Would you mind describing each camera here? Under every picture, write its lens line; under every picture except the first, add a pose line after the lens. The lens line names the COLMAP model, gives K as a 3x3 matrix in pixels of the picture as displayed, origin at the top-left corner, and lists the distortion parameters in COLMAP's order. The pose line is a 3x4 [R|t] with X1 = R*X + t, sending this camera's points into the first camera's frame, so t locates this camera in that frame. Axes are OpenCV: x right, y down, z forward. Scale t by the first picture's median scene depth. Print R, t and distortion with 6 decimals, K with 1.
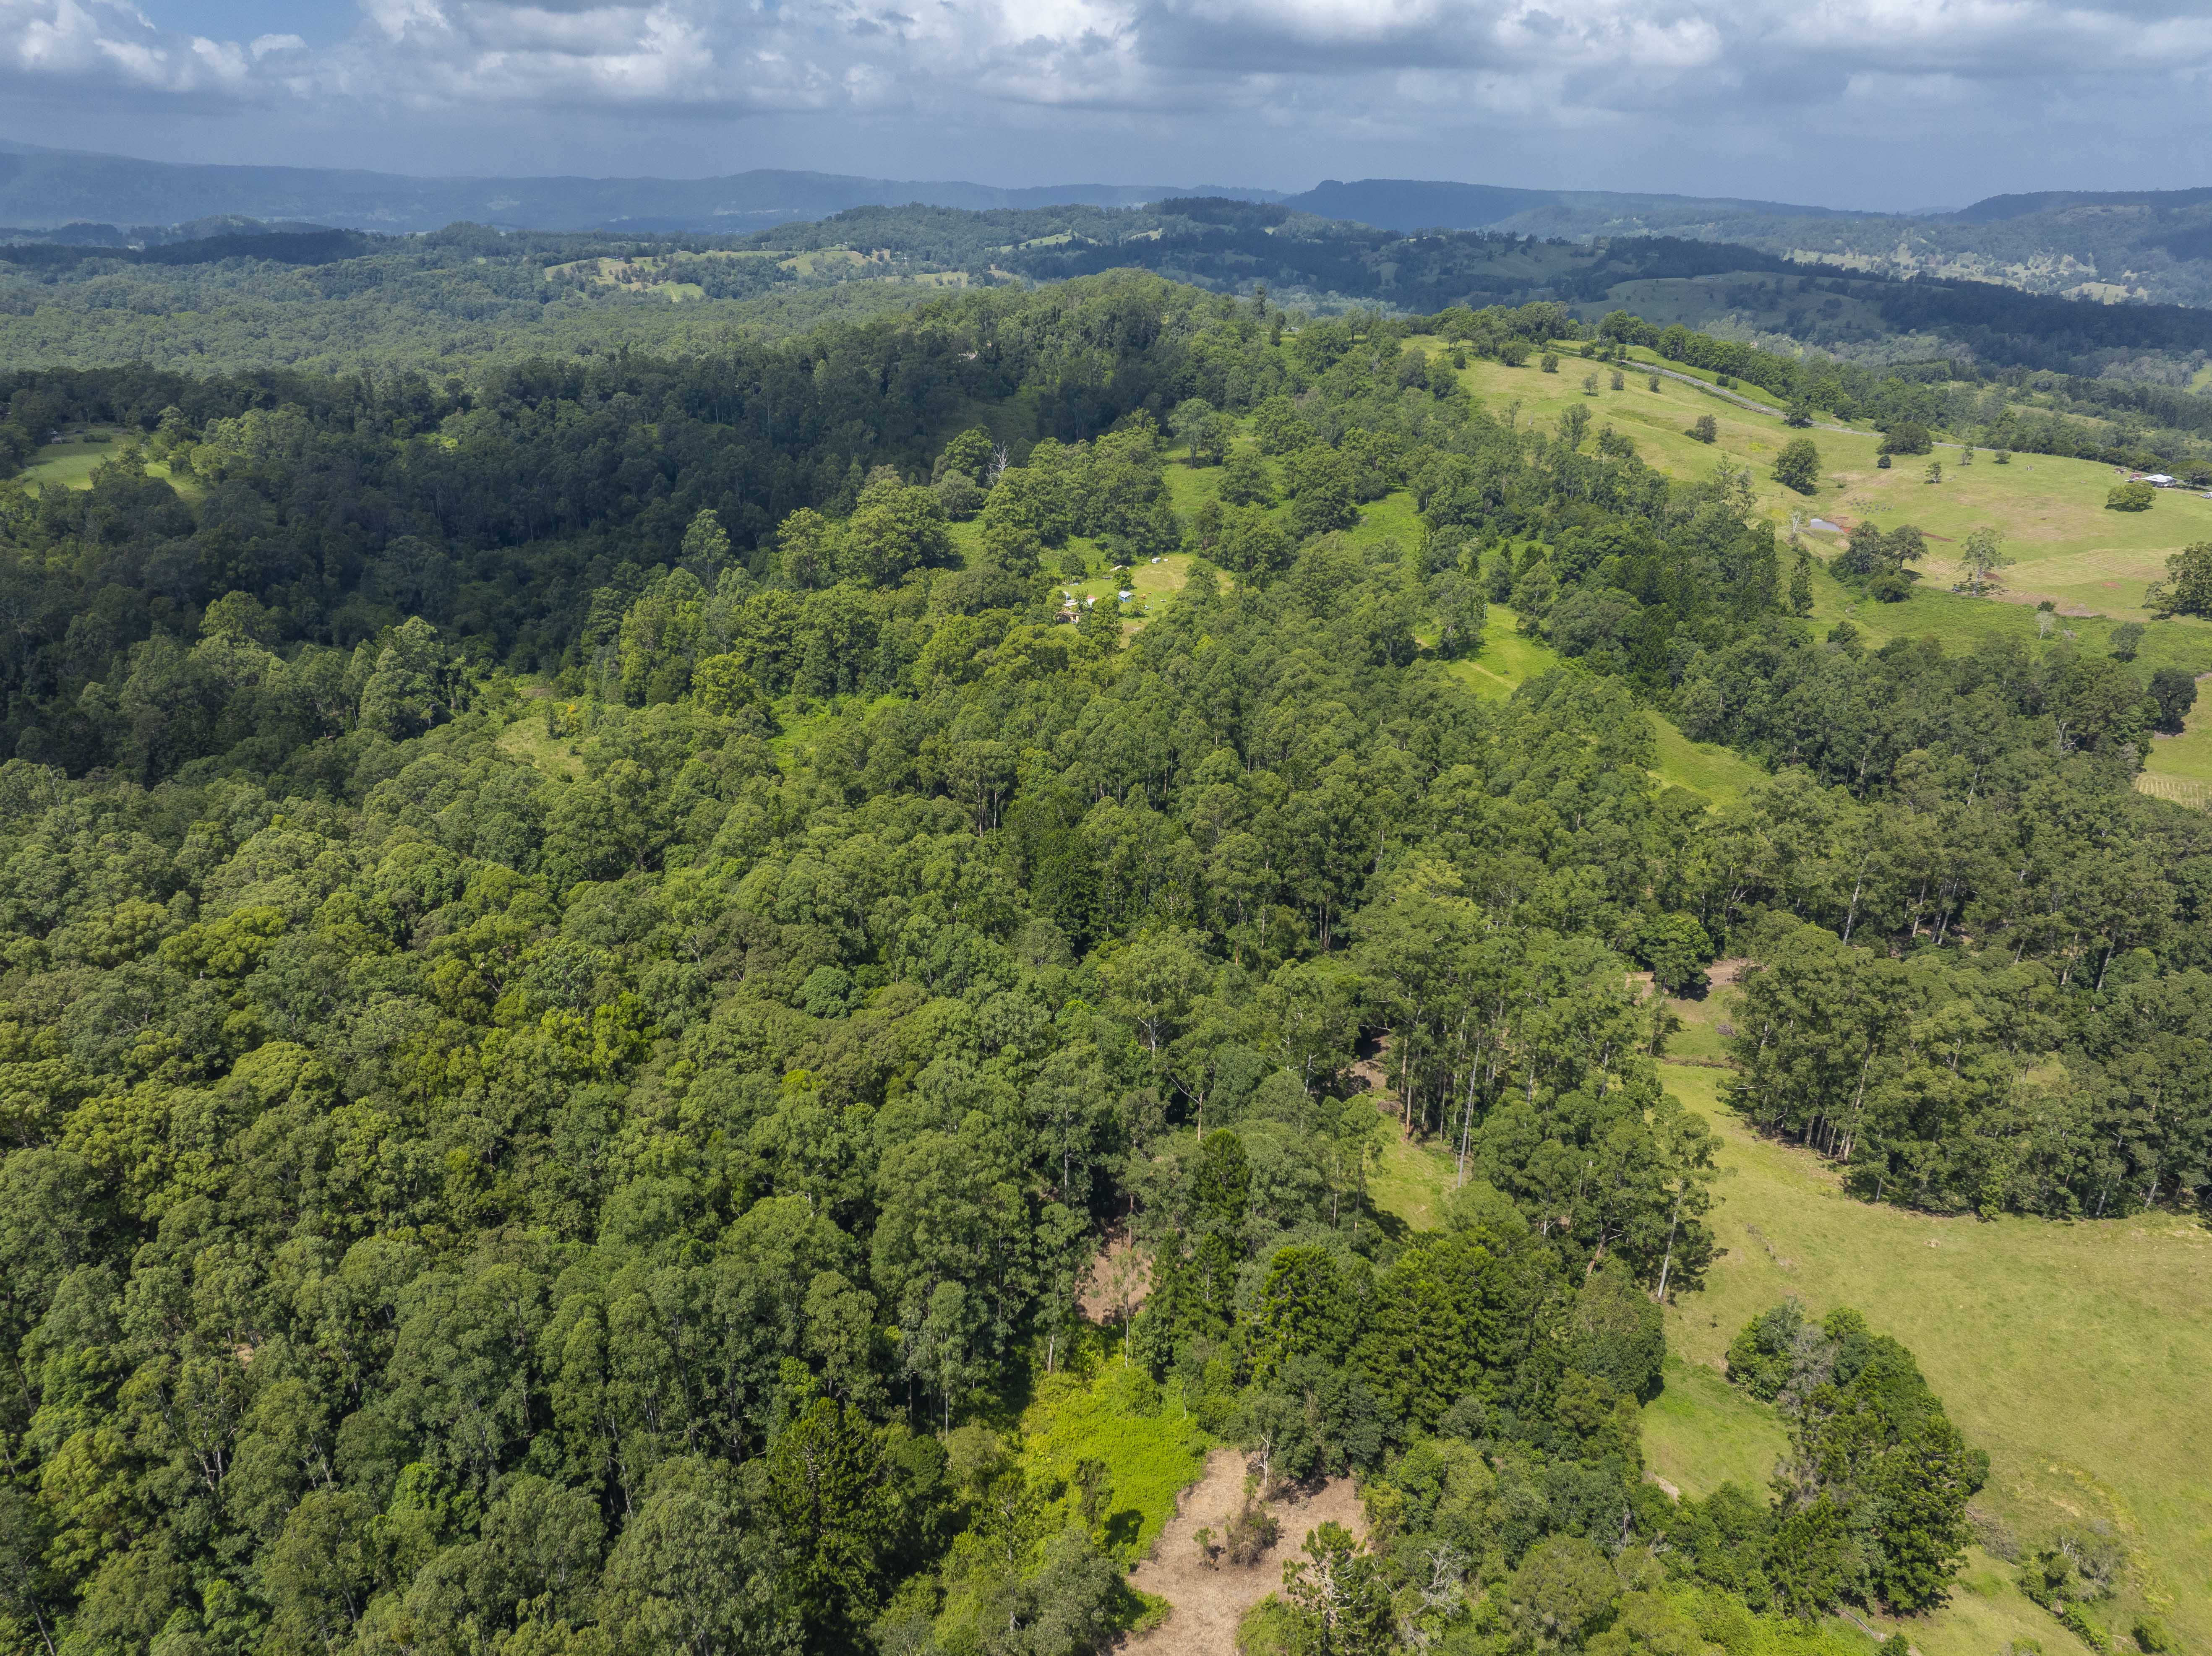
lens RADIAL K [[1570.3, 0, 1125.6], [0, 1570.3, 822.3], [0, 0, 1]] dist [-0.032956, -0.002822]
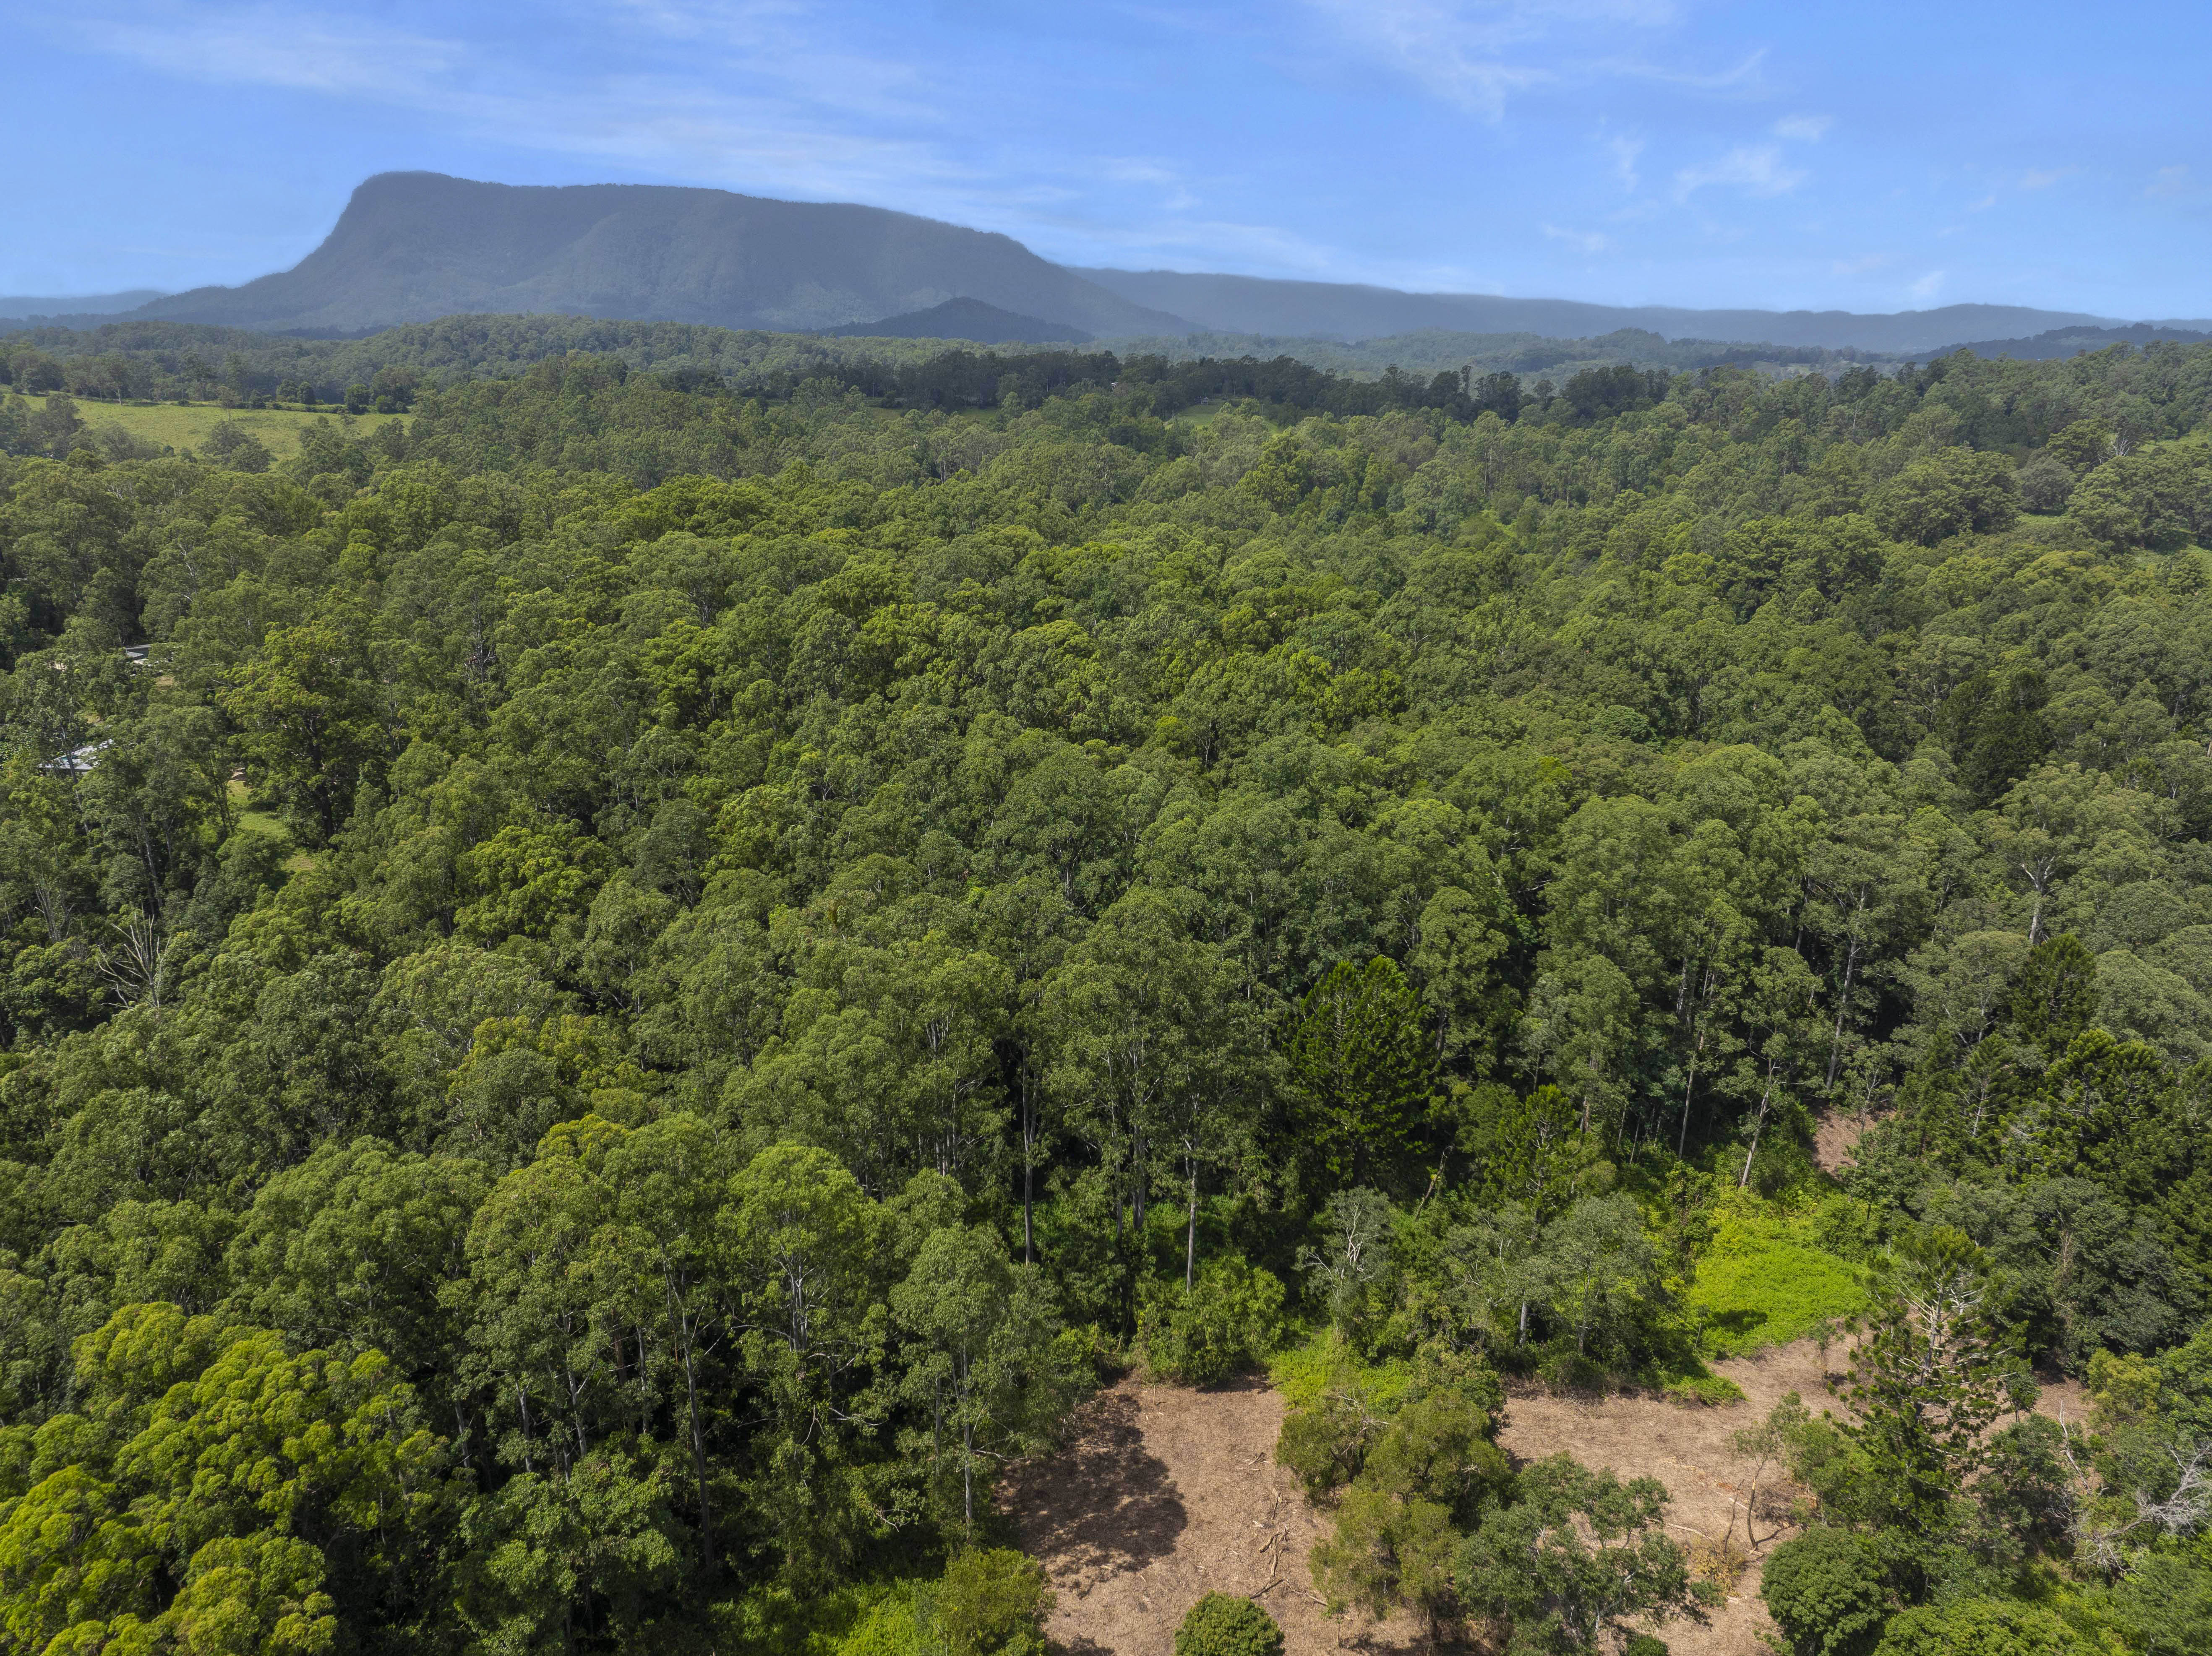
lens RADIAL K [[1570.3, 0, 1125.6], [0, 1570.3, 822.3], [0, 0, 1]] dist [-0.032956, -0.002822]
pose [[0.770894, 0.191285, -0.607562, 0.046134], [-0.240671, 0.970607, 0.000216, 0.076994], [0.589745, 0.146056, 0.794272, 0.057272]]
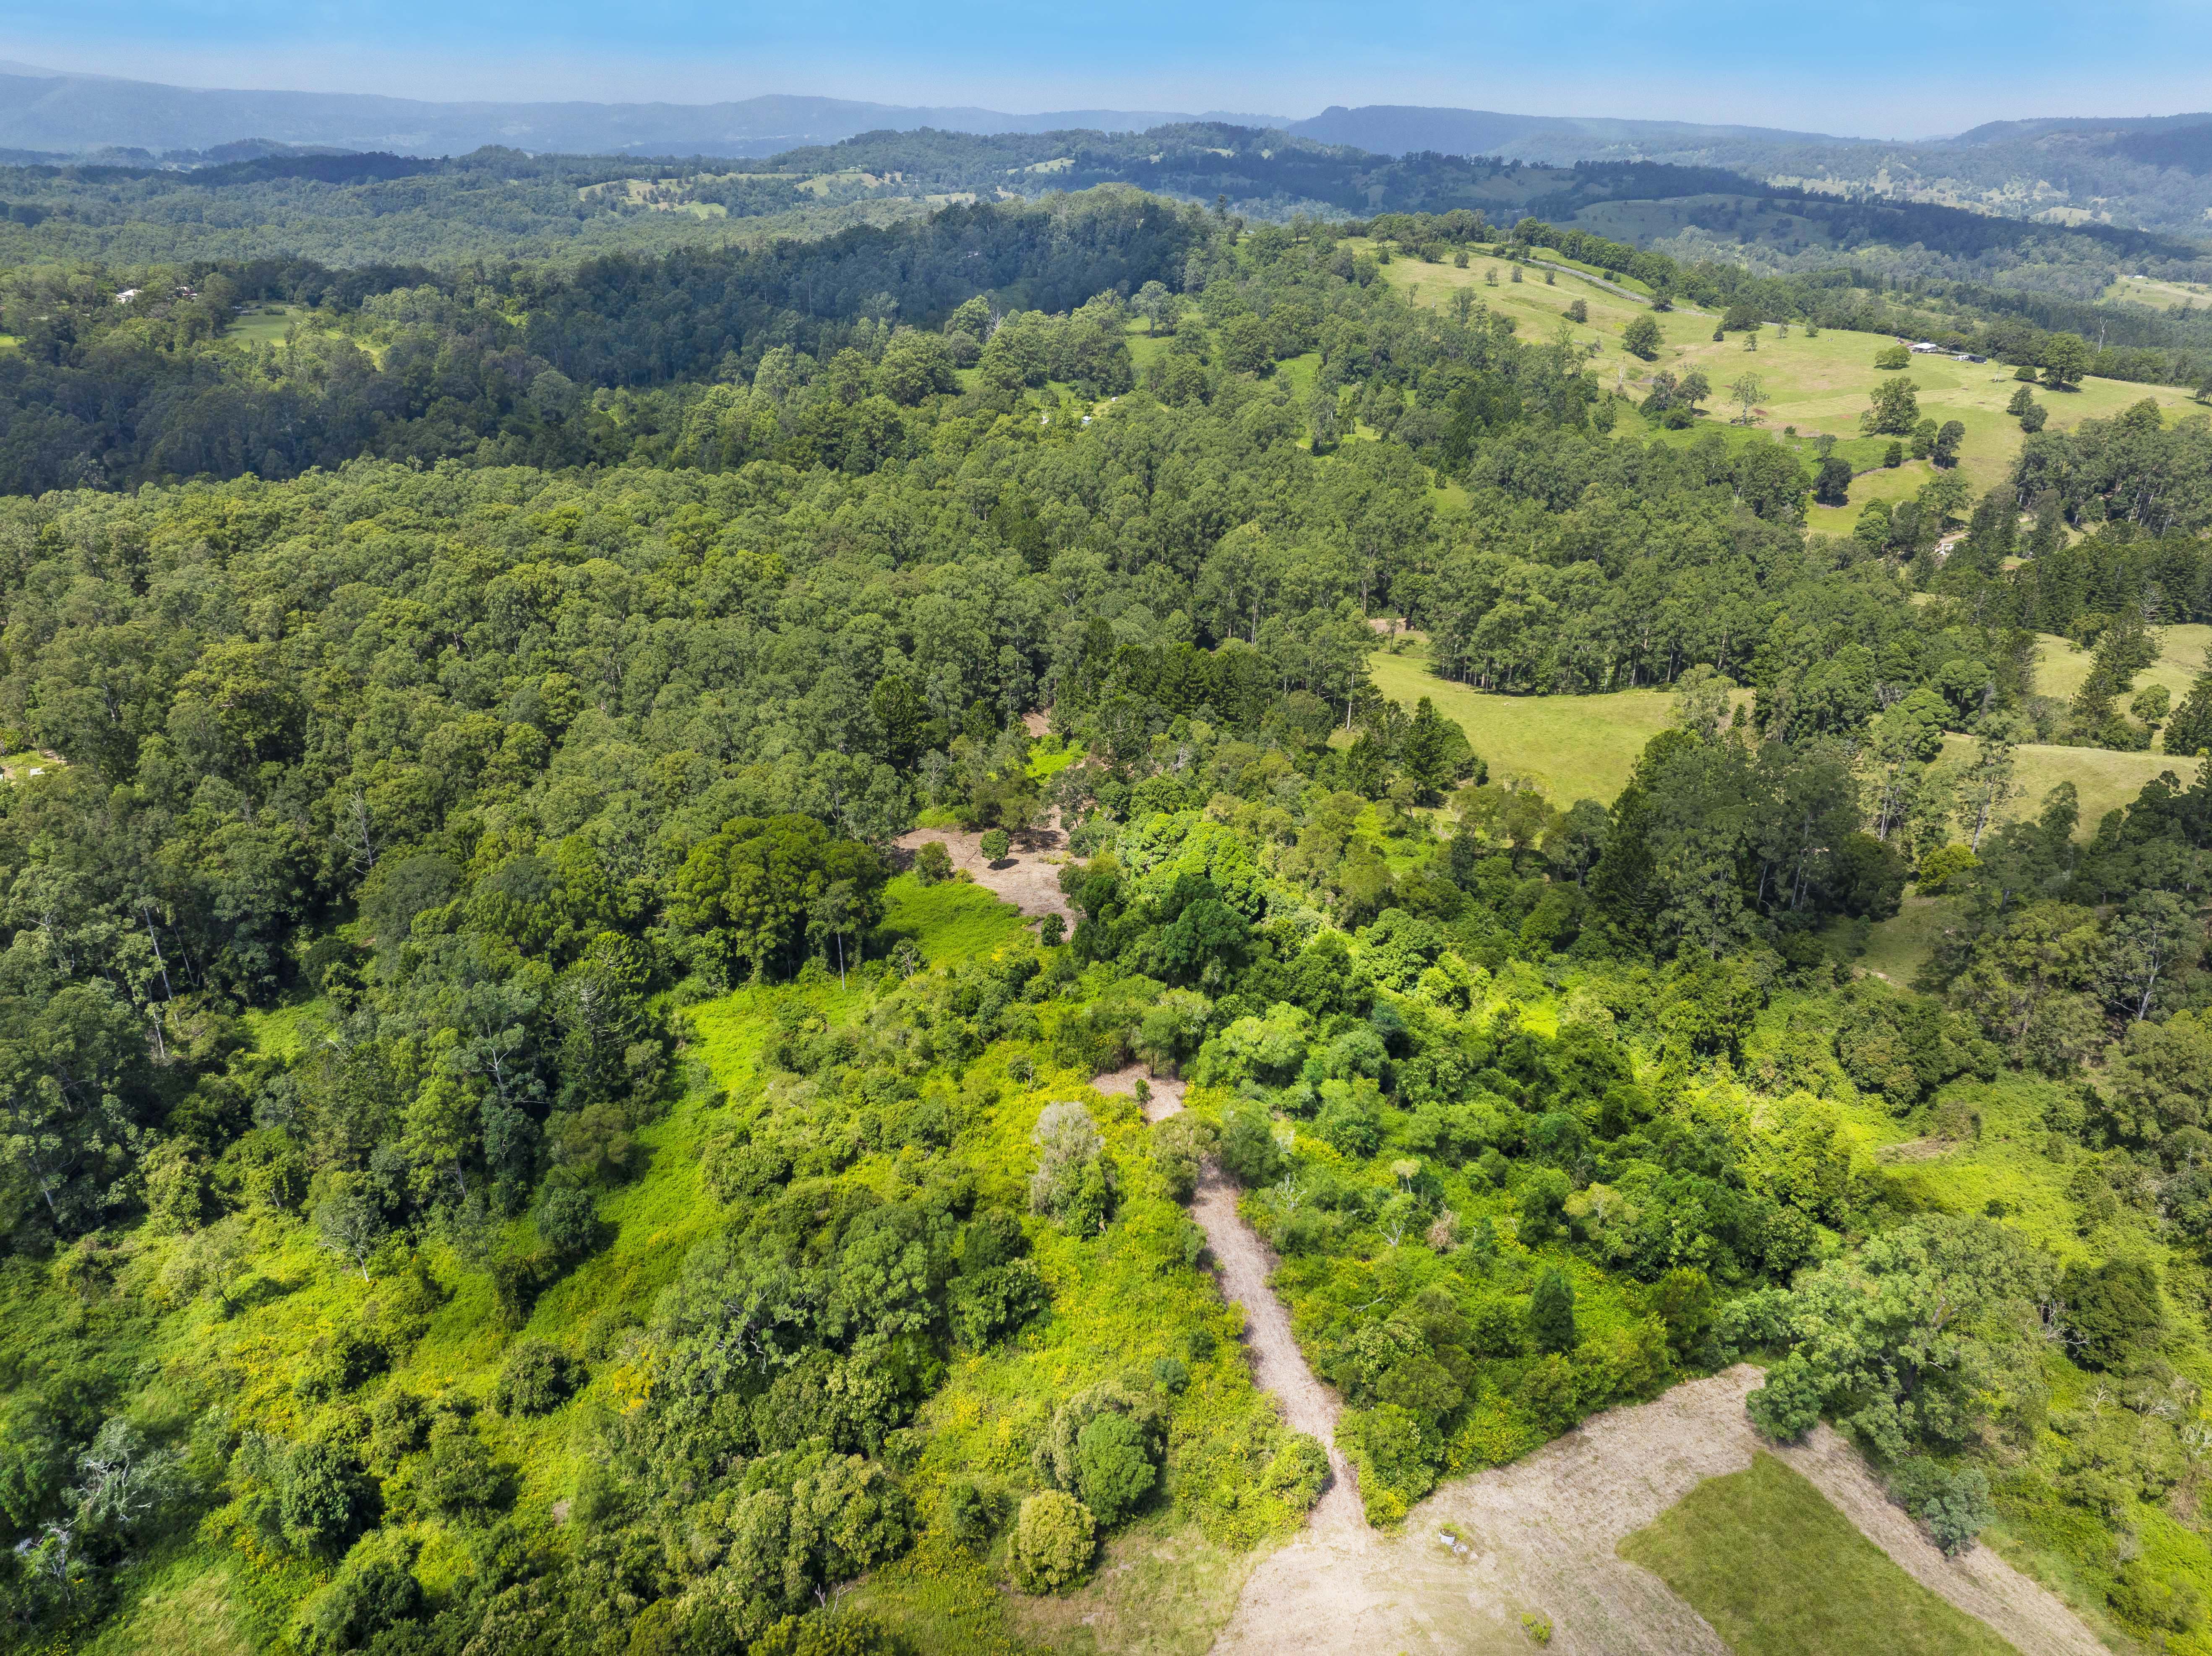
lens RADIAL K [[1570.3, 0, 1125.6], [0, 1570.3, 822.3], [0, 0, 1]] dist [-0.032956, -0.002822]
pose [[0.999973, 0.003974, -0.006128, 0.032385], [-0.003723, 0.999176, 0.040407, 0.112378], [0.006283, -0.040383, 0.999164, -0.266921]]
